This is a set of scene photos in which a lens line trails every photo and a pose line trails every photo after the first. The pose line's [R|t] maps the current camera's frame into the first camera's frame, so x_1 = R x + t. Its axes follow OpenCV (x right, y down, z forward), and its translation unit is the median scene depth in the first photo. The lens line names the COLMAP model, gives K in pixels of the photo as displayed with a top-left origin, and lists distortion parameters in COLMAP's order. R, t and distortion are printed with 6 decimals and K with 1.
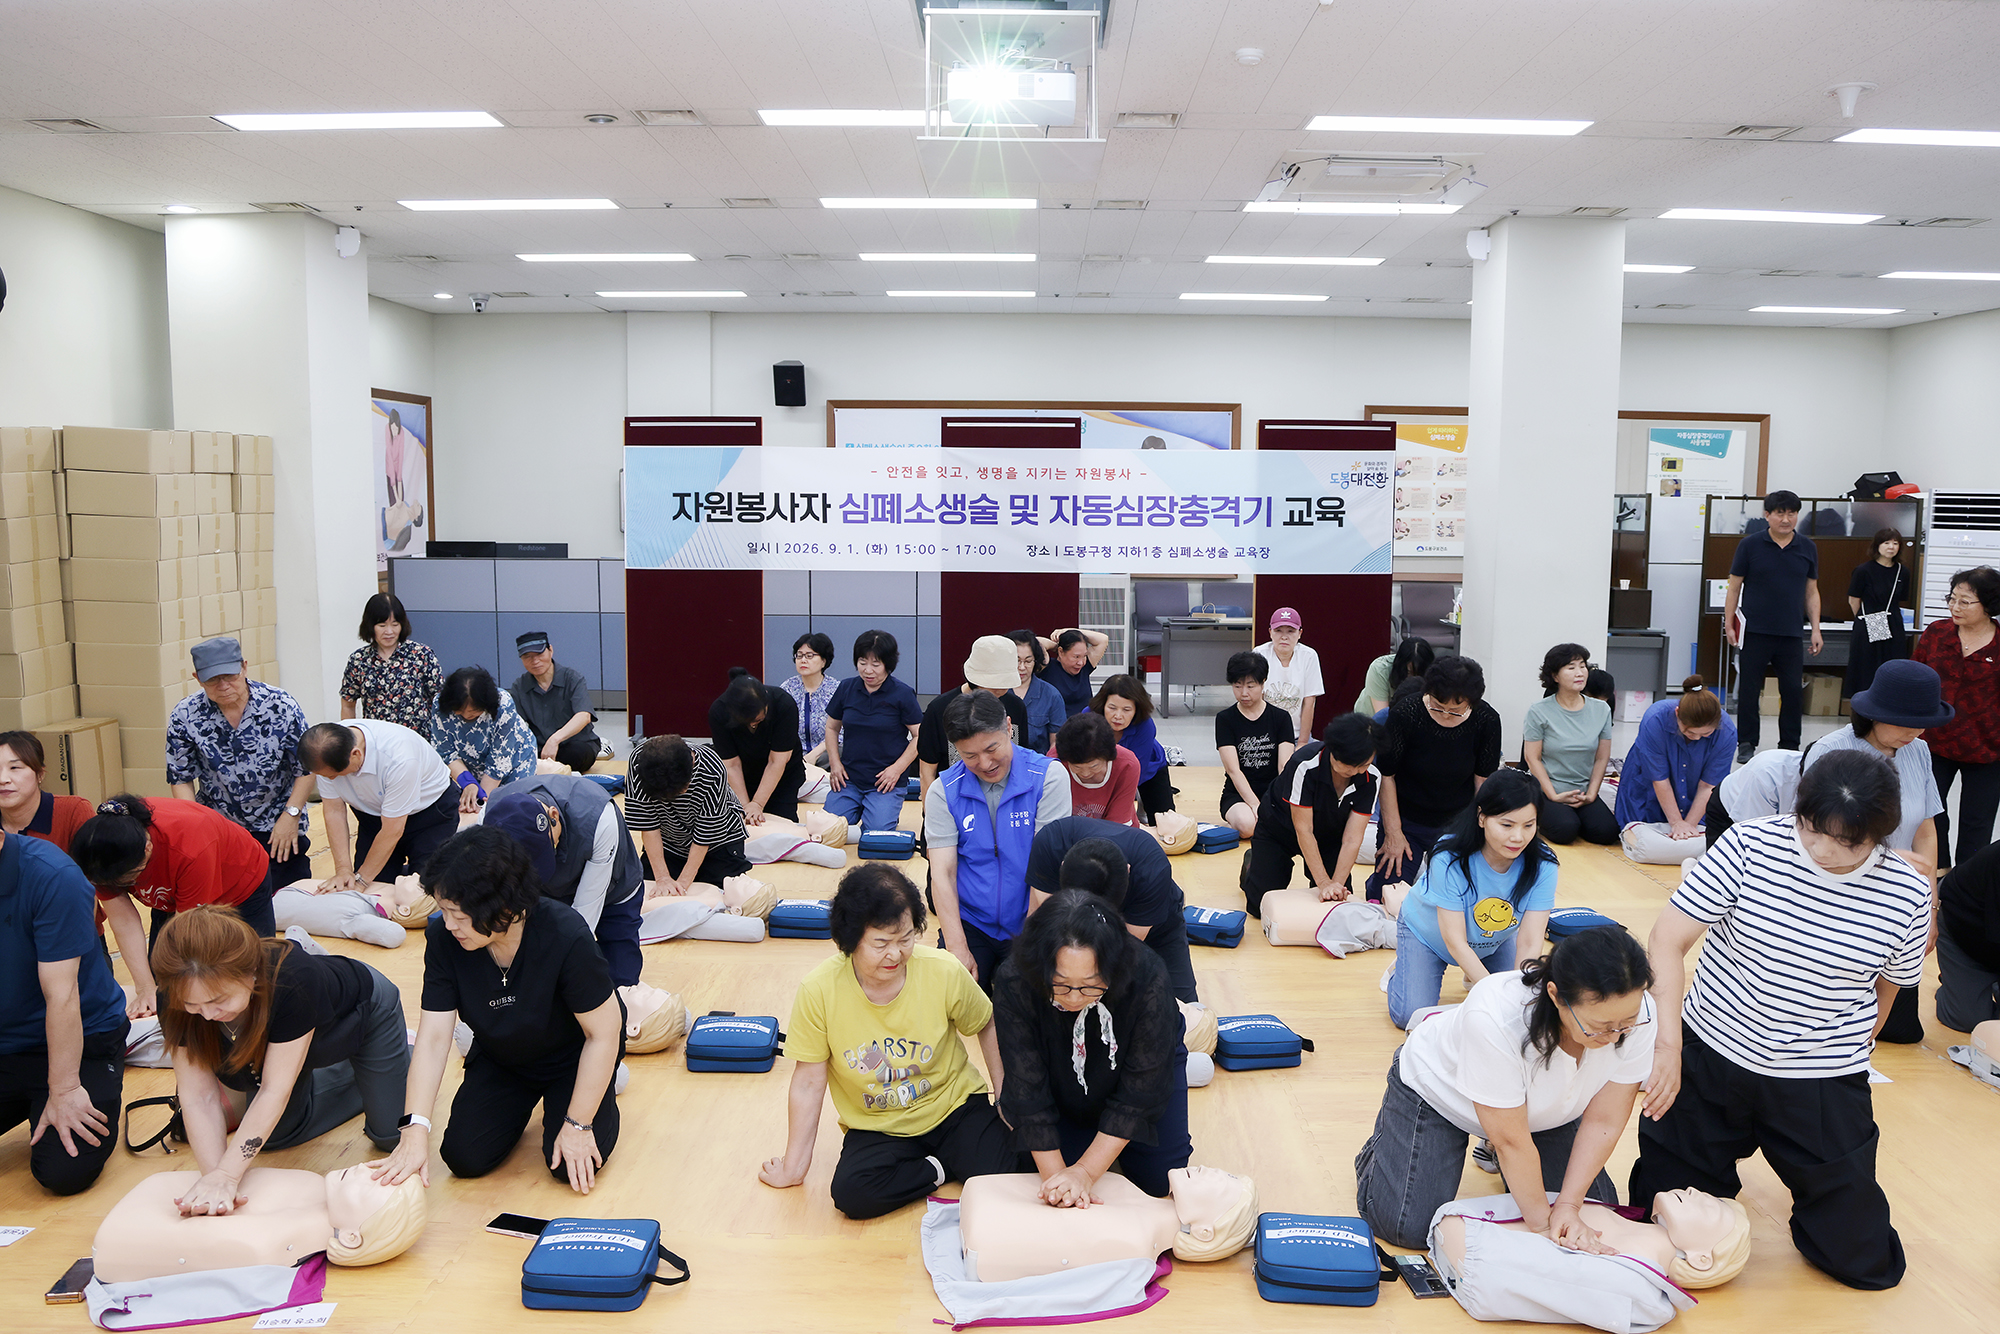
lens RADIAL K [[1482.8, 0, 1054.0], [0, 1482.8, 669.6], [0, 0, 1]] dist [-0.102763, 0.069773]
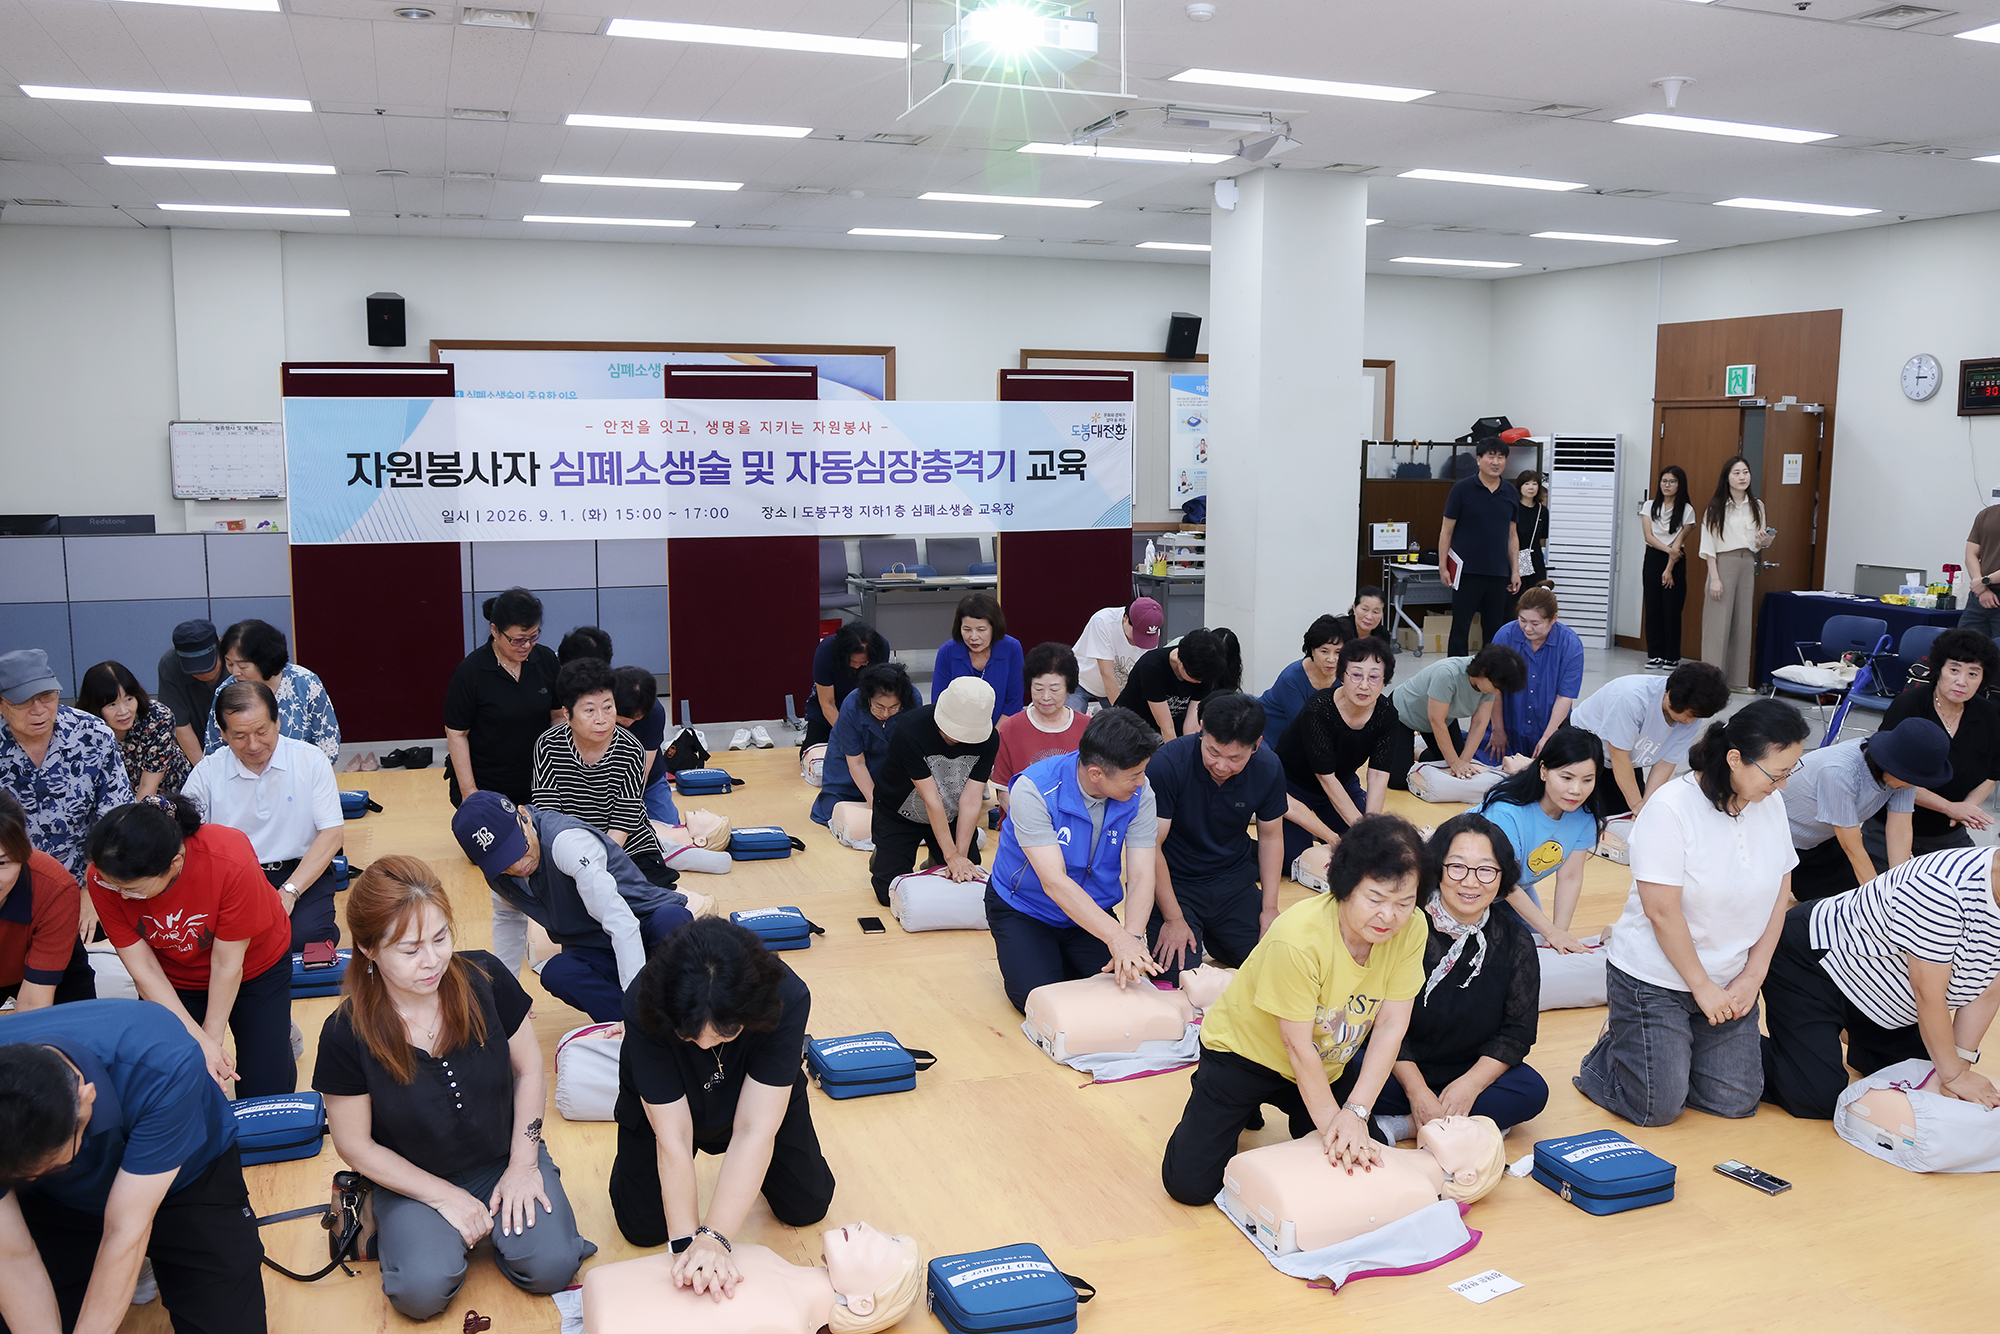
lens RADIAL K [[1617.0, 0, 1064.9], [0, 1617.0, 667.9], [0, 0, 1]] dist [-0.103267, 0.075870]
pose [[0.938984, -0.052778, 0.339889, -0.185992], [0.044113, 0.998476, 0.033175, -0.009744], [-0.341122, -0.016157, 0.939880, 0.006519]]
